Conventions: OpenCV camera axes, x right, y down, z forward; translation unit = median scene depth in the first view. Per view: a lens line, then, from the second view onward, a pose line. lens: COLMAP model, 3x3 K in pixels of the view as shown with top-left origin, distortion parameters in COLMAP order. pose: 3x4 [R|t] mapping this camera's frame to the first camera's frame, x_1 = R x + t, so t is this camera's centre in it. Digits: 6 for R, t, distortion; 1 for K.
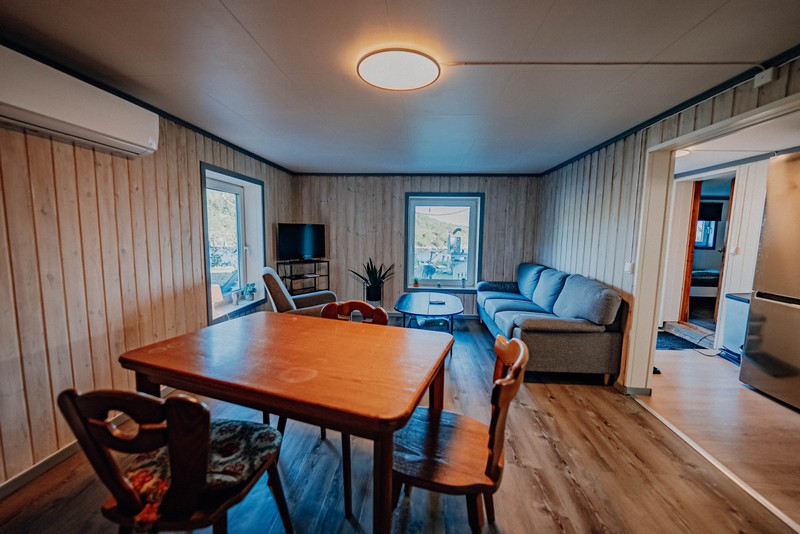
lens RADIAL K [[328.5, 0, 400.0], [0, 328.5, 267.0], [0, 0, 1]] dist [-0.013774, -0.000052]
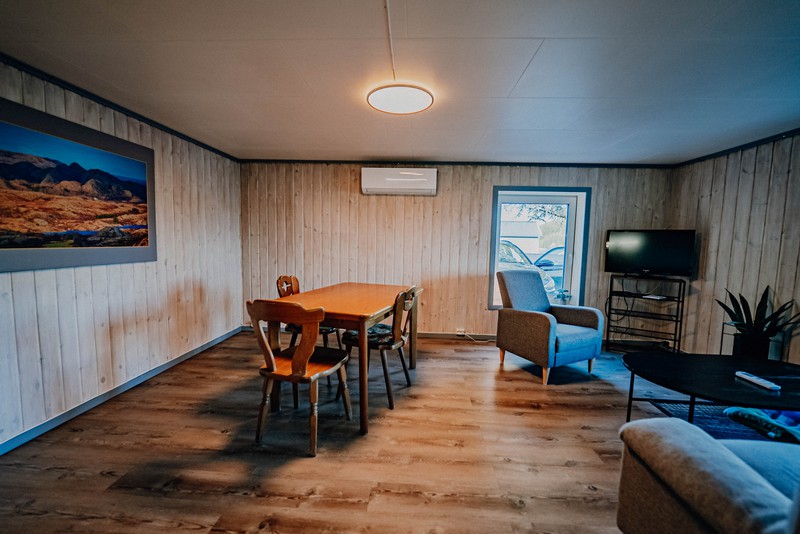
lens RADIAL K [[324.1, 0, 400.0], [0, 324.1, 267.0], [0, 0, 1]] dist [0.000112, 0.000004]
pose [[0.019835, 0.073933, -0.997066, 0.799334], [-0.125611, 0.989545, 0.070877, -0.038118], [0.991881, 0.123836, 0.028915, 0.651060]]
